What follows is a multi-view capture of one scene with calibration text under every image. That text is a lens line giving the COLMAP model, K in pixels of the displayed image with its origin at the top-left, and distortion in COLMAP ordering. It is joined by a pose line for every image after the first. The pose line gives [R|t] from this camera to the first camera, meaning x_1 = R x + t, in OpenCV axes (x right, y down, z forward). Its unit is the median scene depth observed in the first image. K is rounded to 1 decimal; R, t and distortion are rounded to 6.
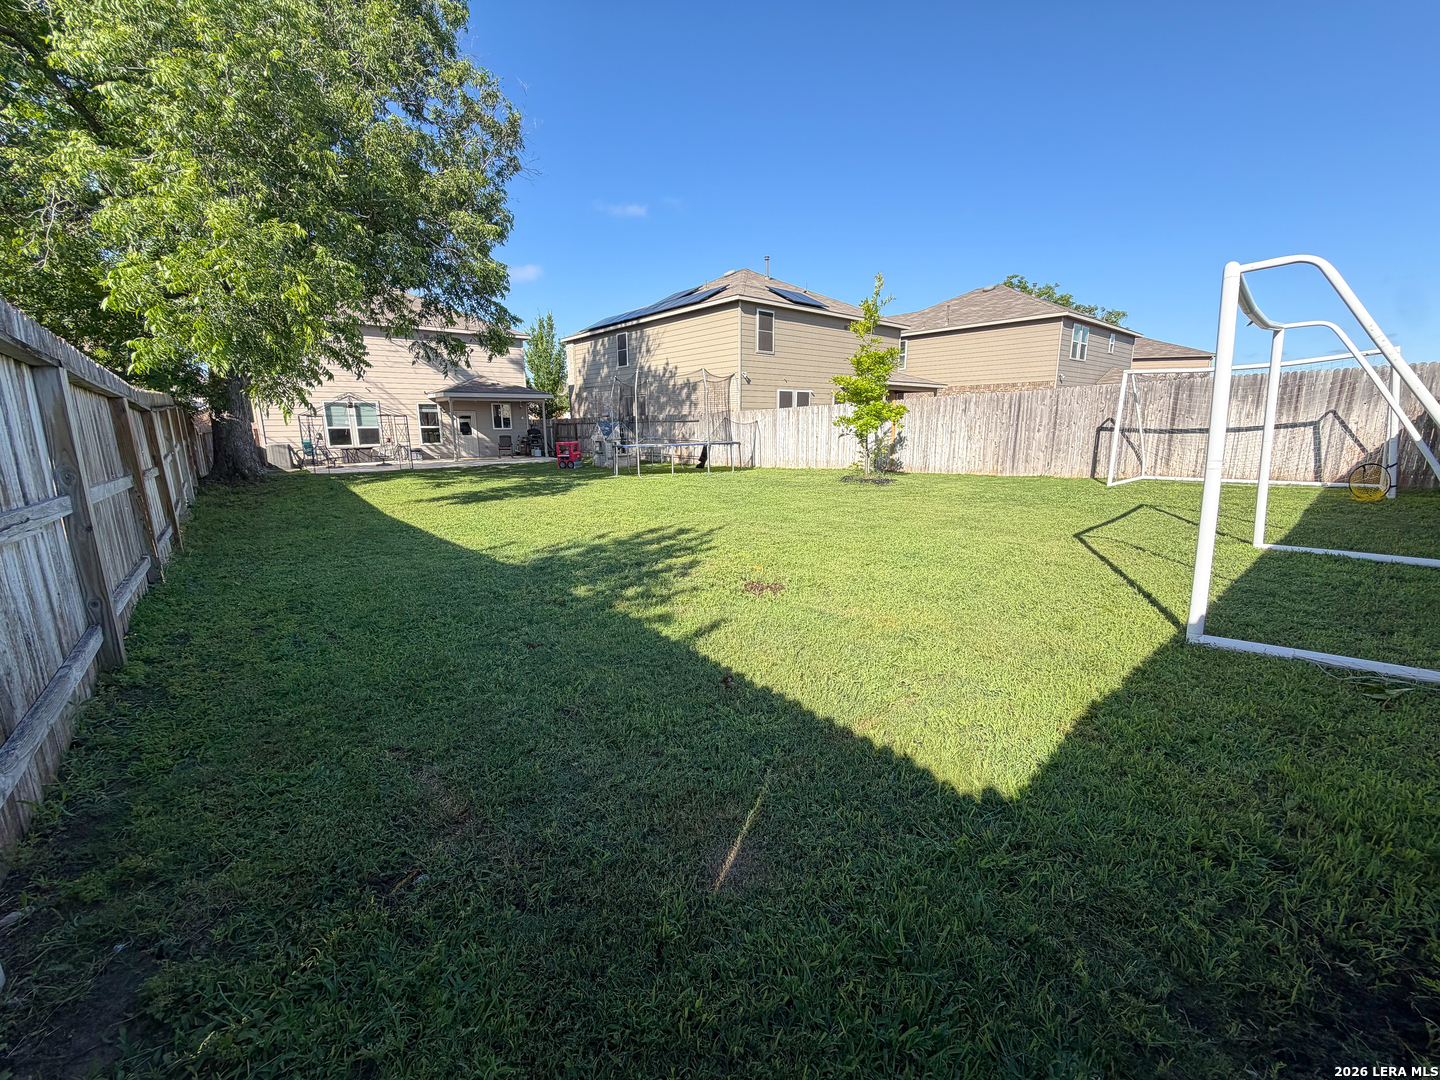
lens RADIAL K [[572.1, 0, 720.0], [0, 572.1, 540.0], [0, 0, 1]] dist [-0.001532, 0.000422]
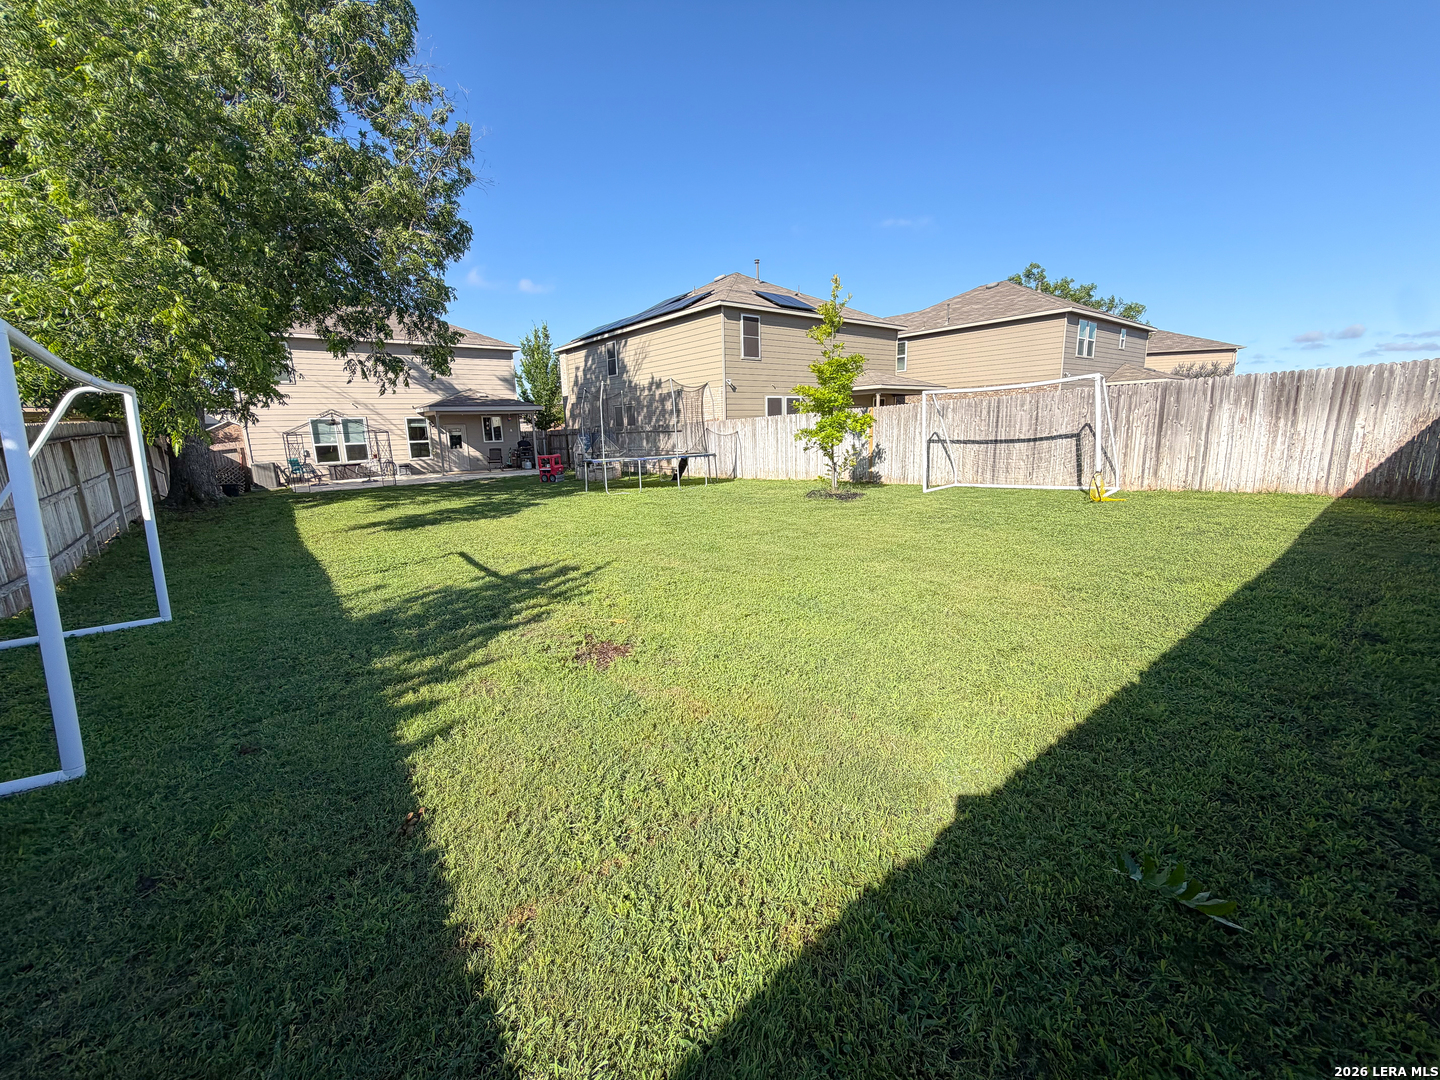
lens RADIAL K [[572.1, 0, 720.0], [0, 572.1, 540.0], [0, 0, 1]] dist [-0.001532, 0.000422]
pose [[0.999247, -0.014210, -0.036091, 0.057861], [0.014000, 0.999884, -0.006079, -0.015443], [0.036173, 0.005570, 0.999330, 0.030635]]
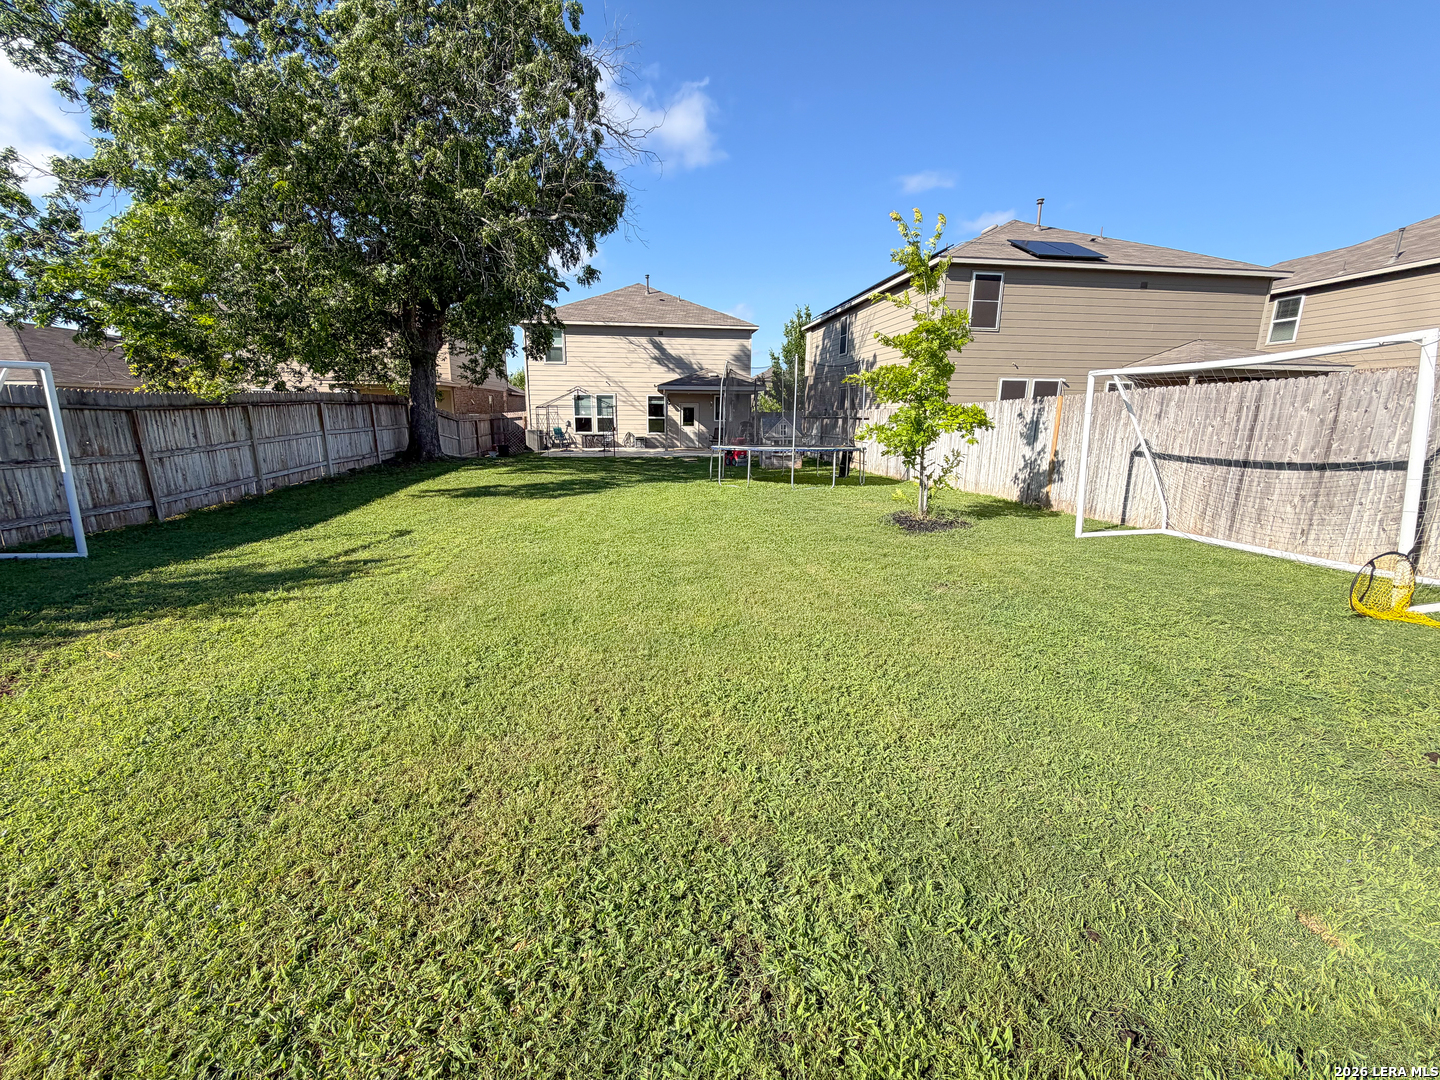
lens RADIAL K [[572.1, 0, 720.0], [0, 572.1, 540.0], [0, 0, 1]] dist [-0.001532, 0.000422]
pose [[0.832311, 0.137675, -0.536939, 0.238629], [-0.128470, 0.990201, 0.054753, -0.050837], [0.539216, 0.023409, 0.841842, 0.188200]]
